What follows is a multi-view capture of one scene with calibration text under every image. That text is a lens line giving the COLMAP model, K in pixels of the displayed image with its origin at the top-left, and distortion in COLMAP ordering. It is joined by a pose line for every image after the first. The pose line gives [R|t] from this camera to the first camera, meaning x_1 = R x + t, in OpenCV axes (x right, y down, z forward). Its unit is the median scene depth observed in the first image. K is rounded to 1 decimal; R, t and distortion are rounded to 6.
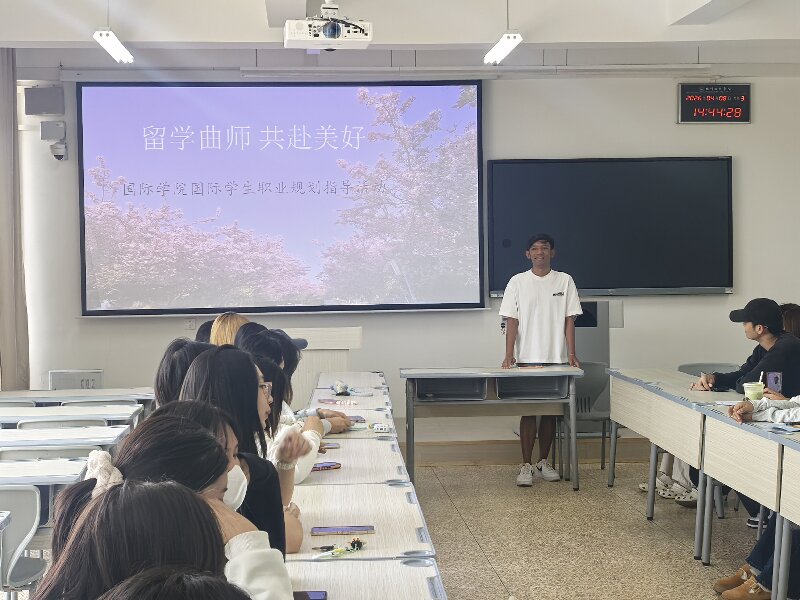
lens RADIAL K [[1455.3, 0, 400.0], [0, 1455.3, 300.0], [0, 0, 1]] dist [-0.162555, -0.189488]
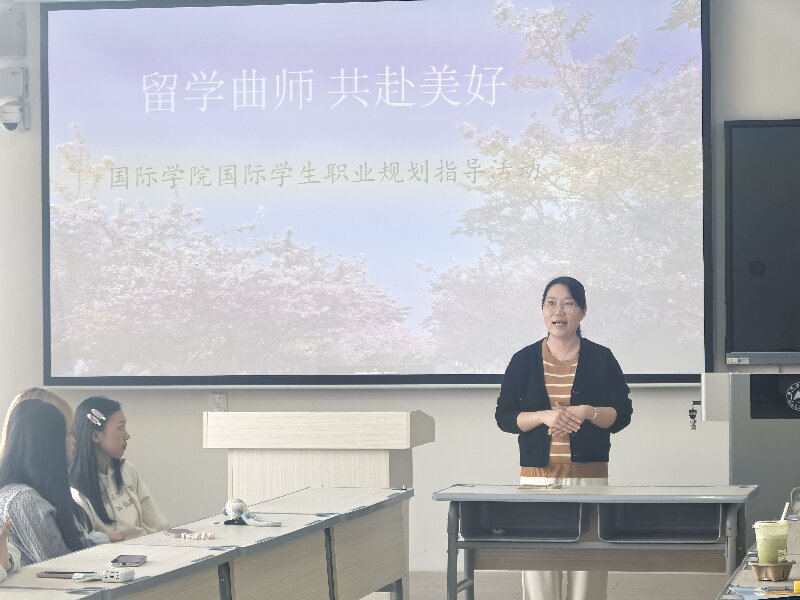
lens RADIAL K [[2567.4, 0, 400.0], [0, 2567.4, 300.0], [0, 0, 1]] dist [-0.491449, 1.800968]
pose [[0.955834, 0.004618, -0.293869, 0.237918], [-0.011773, 0.999676, -0.022586, -0.002444], [0.293670, 0.025048, 0.955579, 0.014105]]
